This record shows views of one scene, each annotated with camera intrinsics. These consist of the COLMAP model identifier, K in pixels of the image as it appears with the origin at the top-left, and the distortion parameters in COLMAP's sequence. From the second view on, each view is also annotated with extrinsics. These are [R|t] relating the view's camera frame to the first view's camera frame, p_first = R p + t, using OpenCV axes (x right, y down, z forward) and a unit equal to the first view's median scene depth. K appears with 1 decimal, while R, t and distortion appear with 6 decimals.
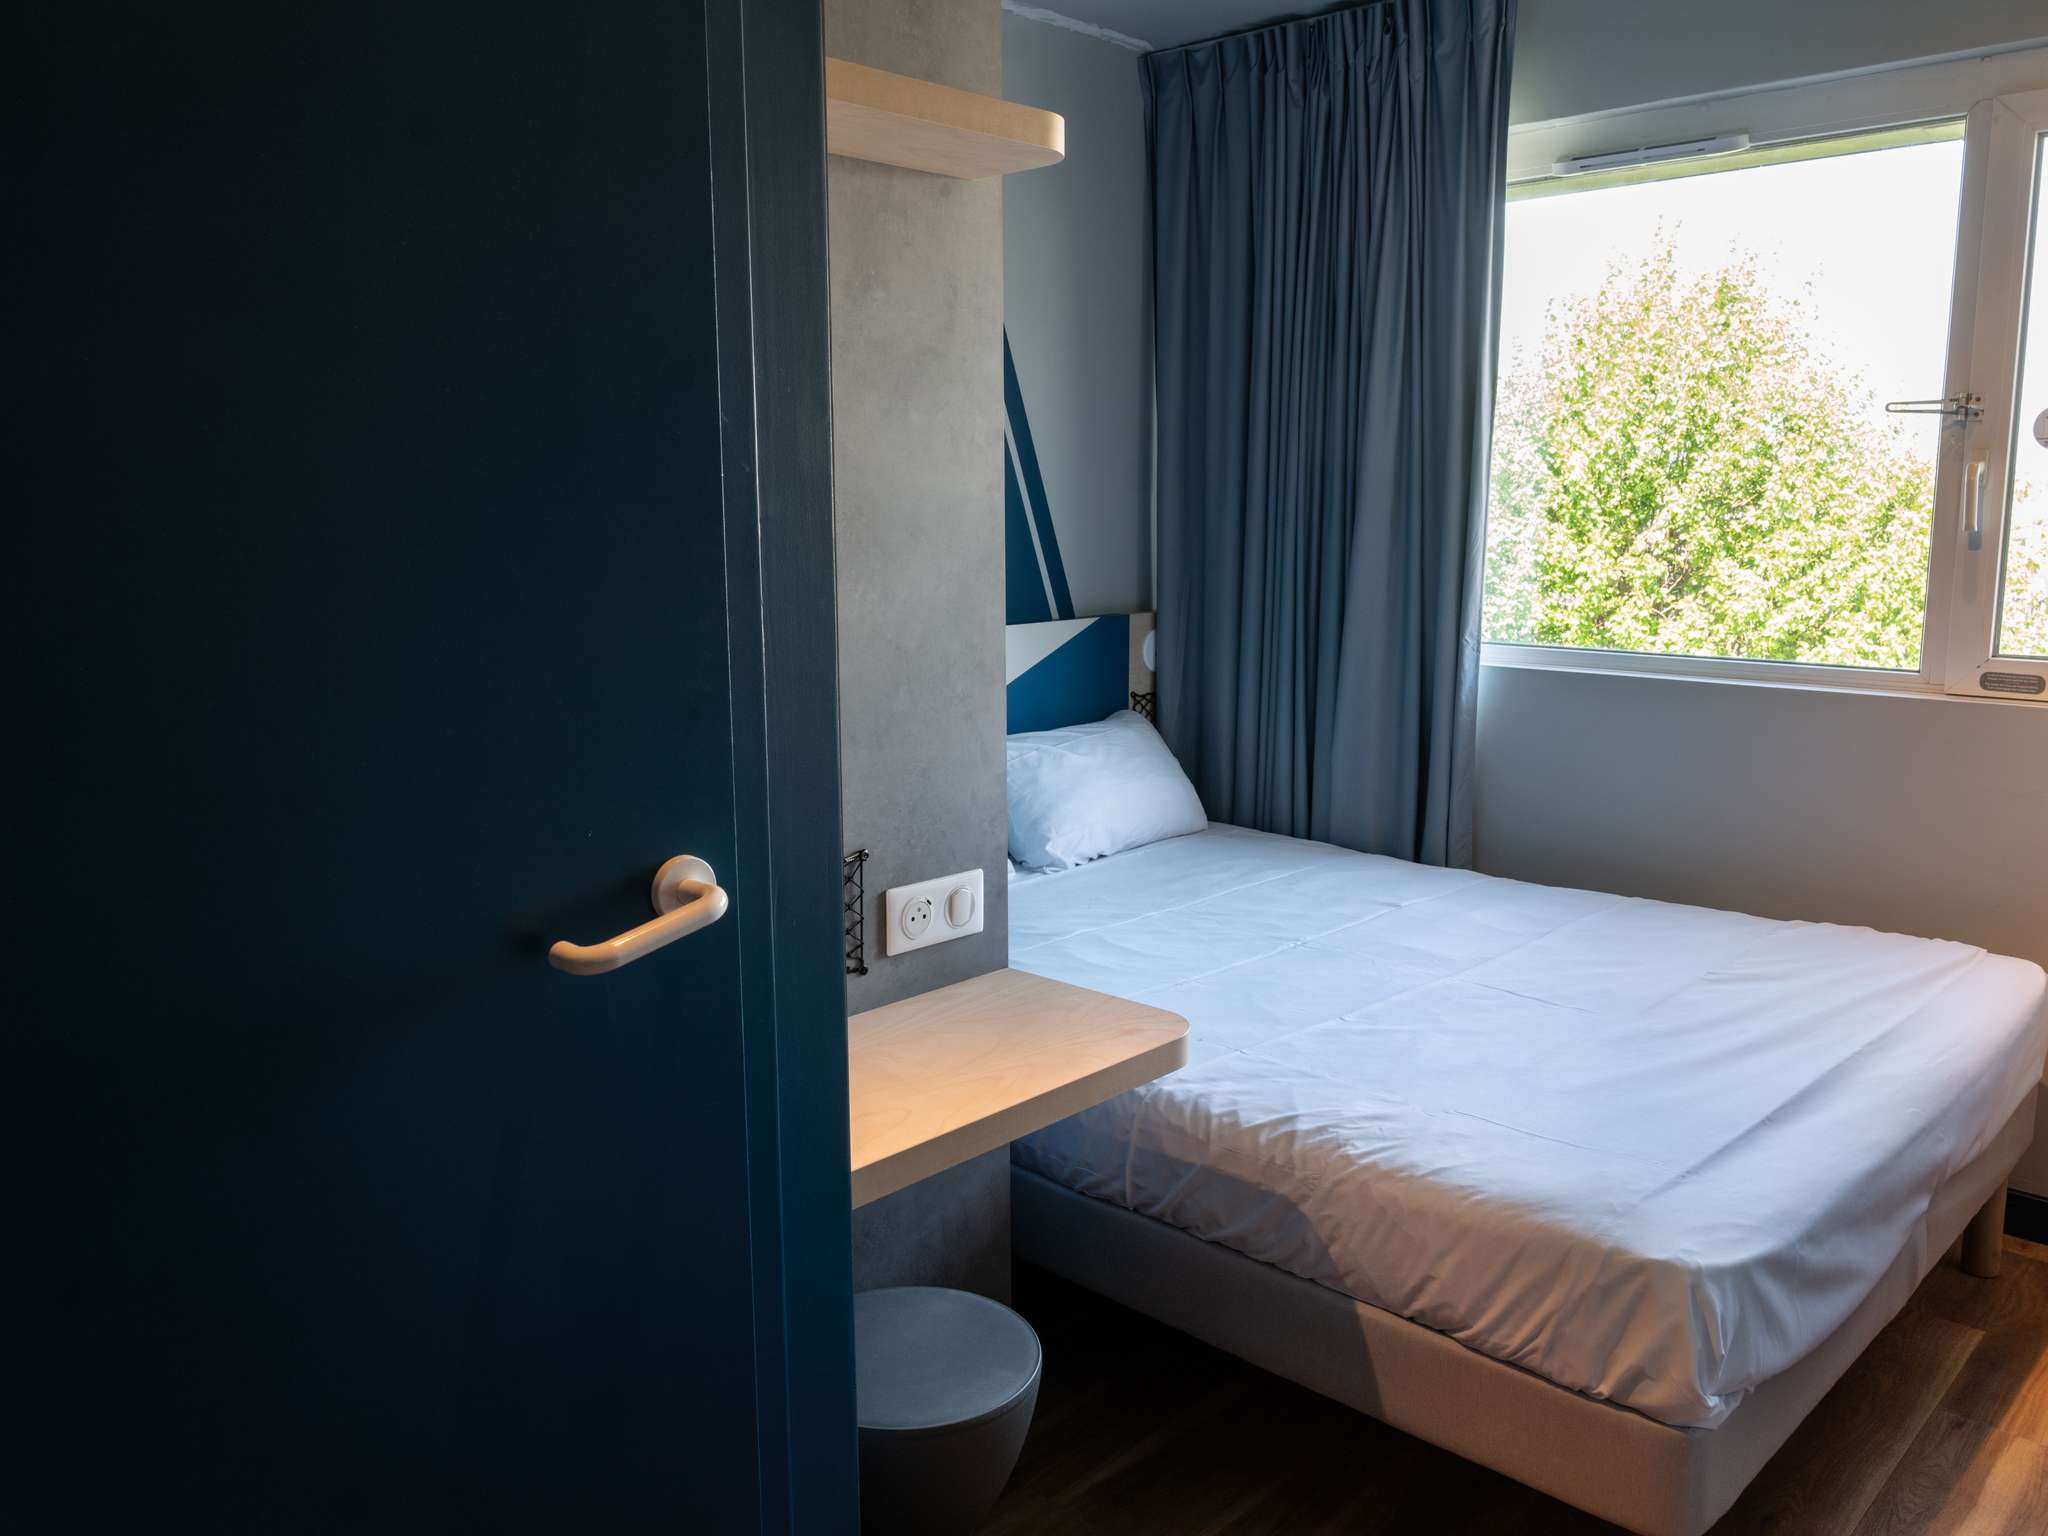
lens RADIAL K [[1569.3, 0, 1040.4], [0, 1569.3, 776.1], [0, 0, 1]] dist [-0.006712, -0.001886]
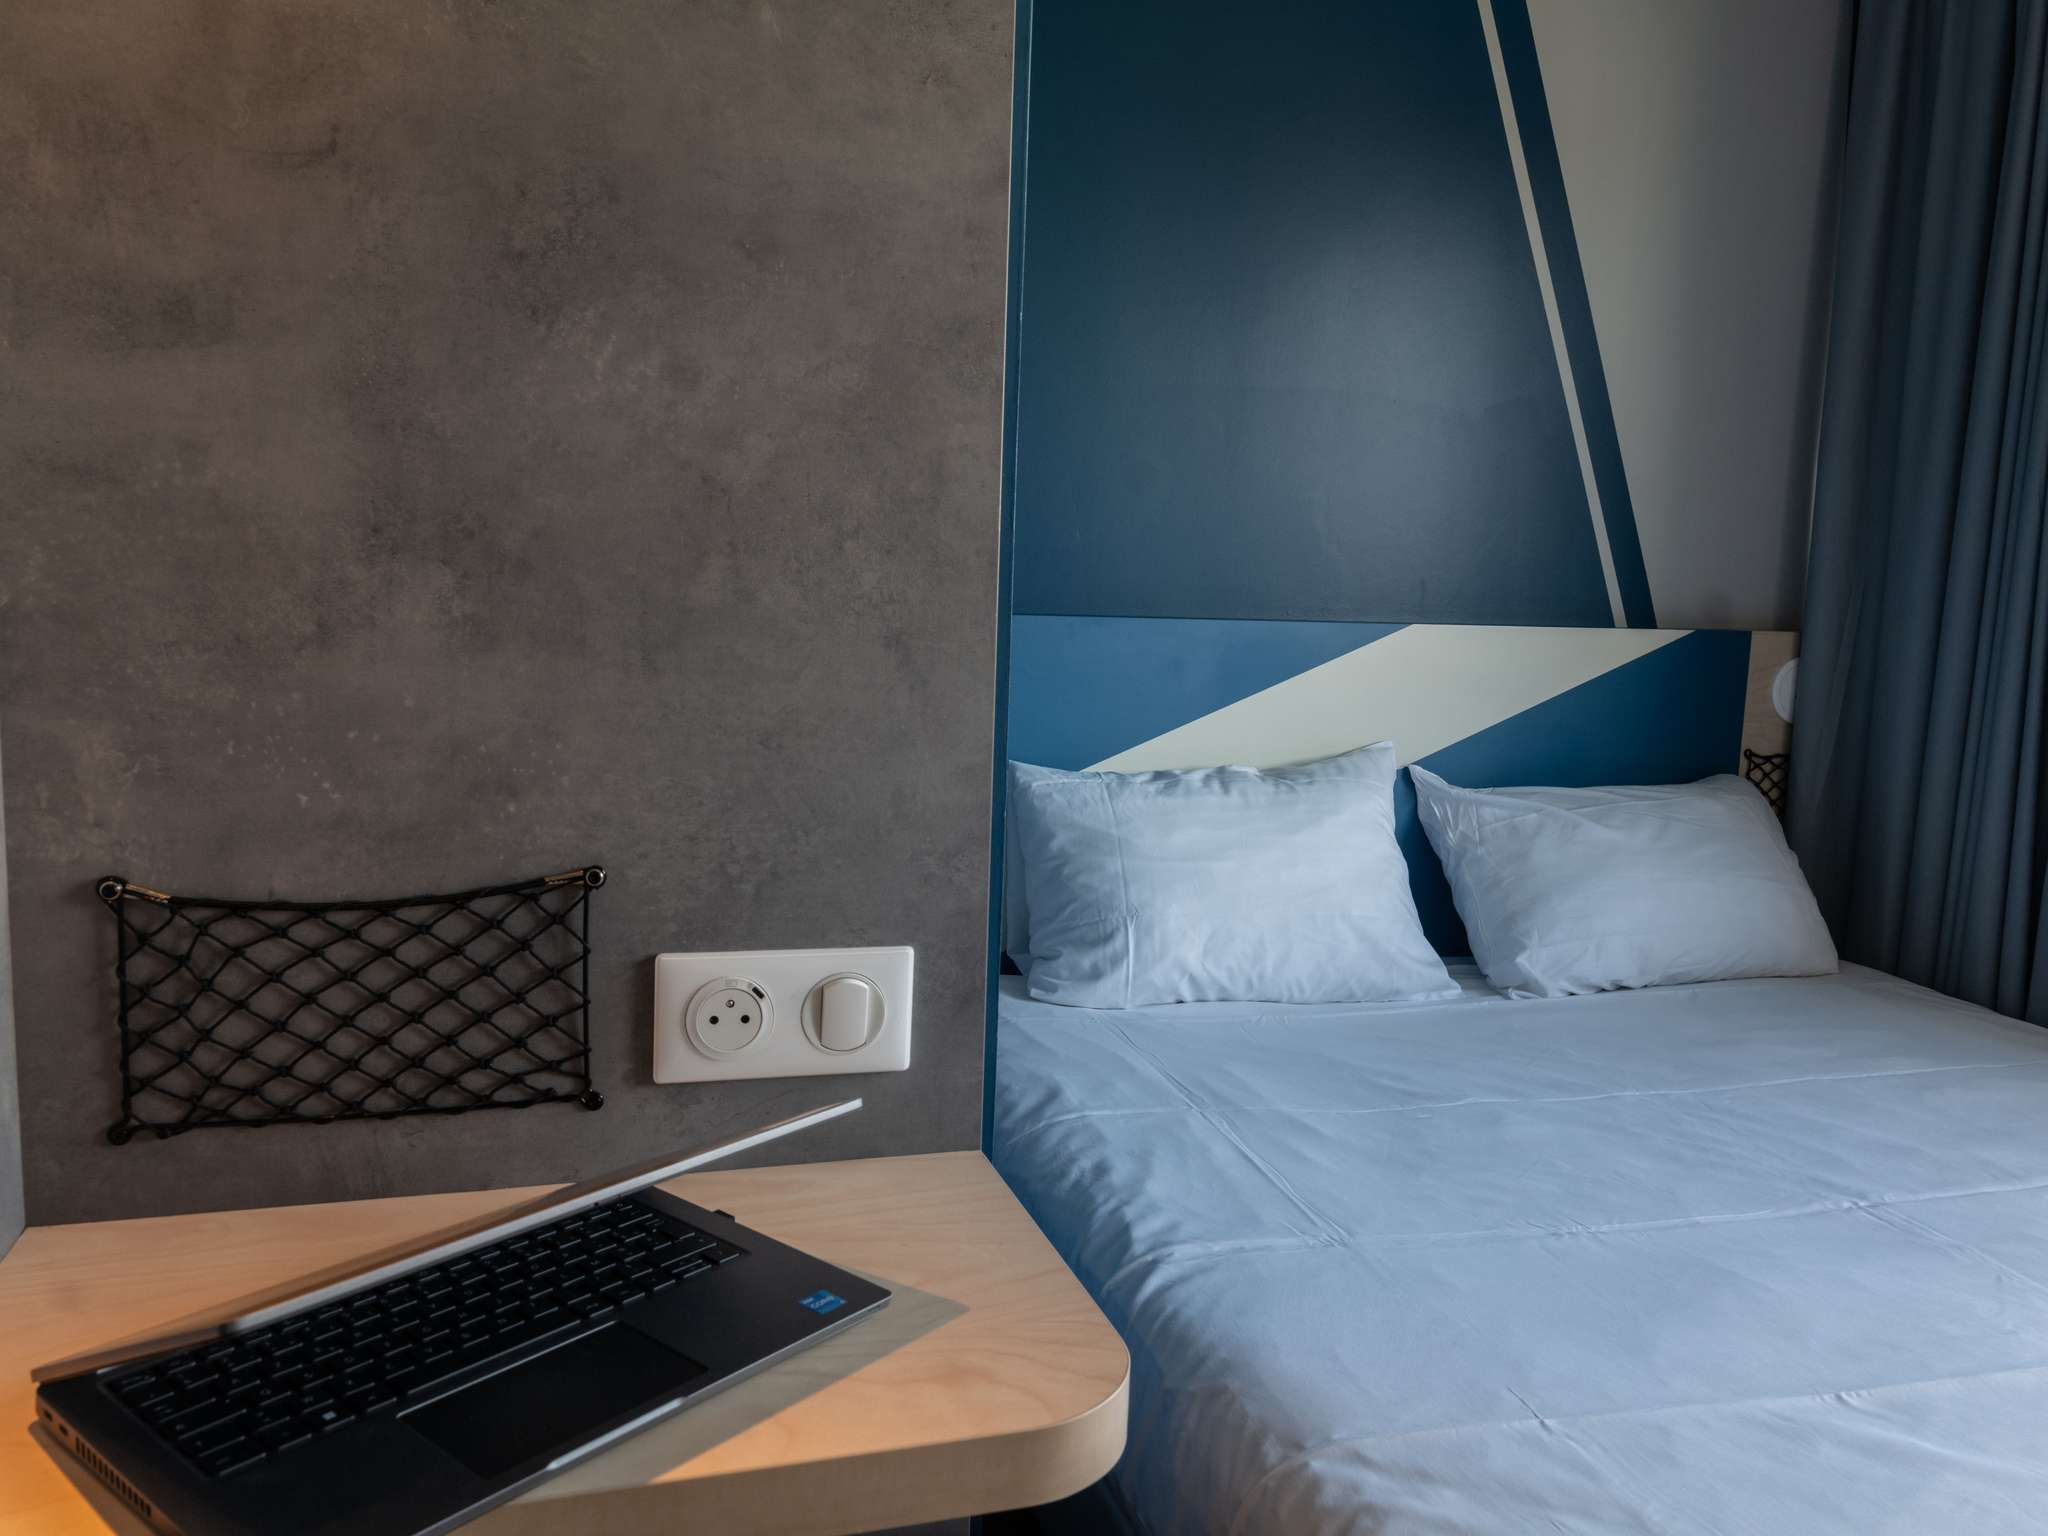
lens RADIAL K [[1569.3, 0, 1040.4], [0, 1569.3, 776.1], [0, 0, 1]] dist [-0.006712, -0.001886]
pose [[0.870775, 0.099985, -0.481409, 0.137125], [-0.122189, 0.992395, -0.014902, 0.003983], [0.476258, 0.071799, 0.876369, 0.330967]]
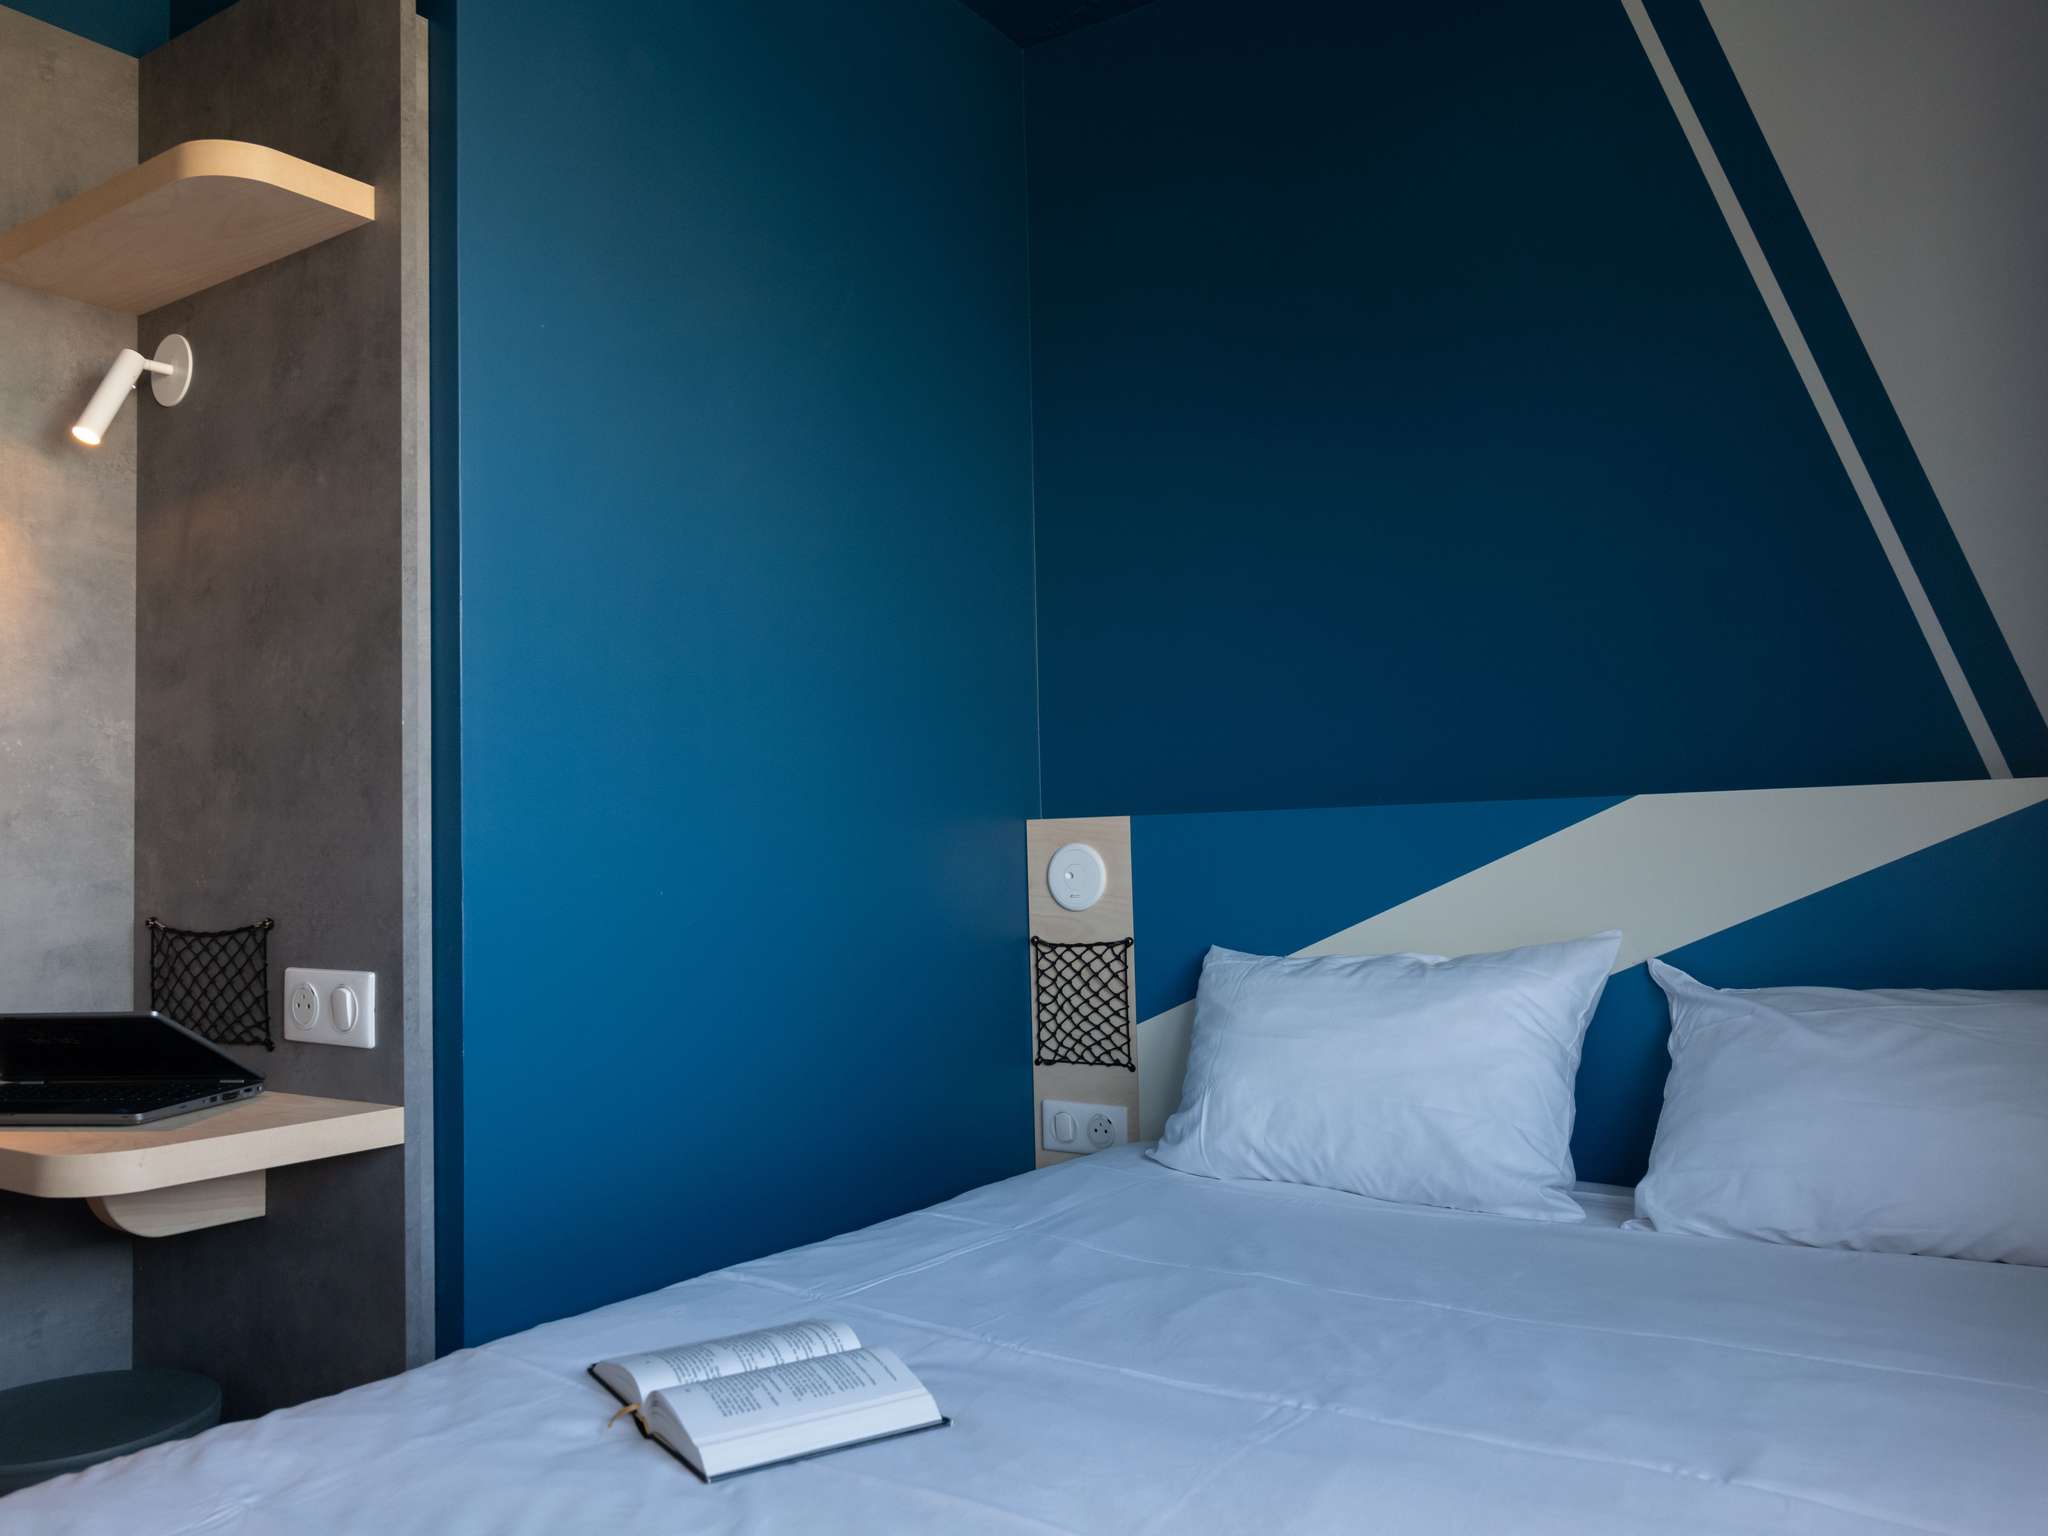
lens RADIAL K [[1569.3, 0, 1040.4], [0, 1569.3, 776.1], [0, 0, 1]] dist [-0.006712, -0.001886]
pose [[0.166716, -0.052060, -0.984630, 0.502162], [-0.148745, 0.985849, -0.077310, -0.019927], [0.974721, 0.159348, 0.156613, 0.696607]]
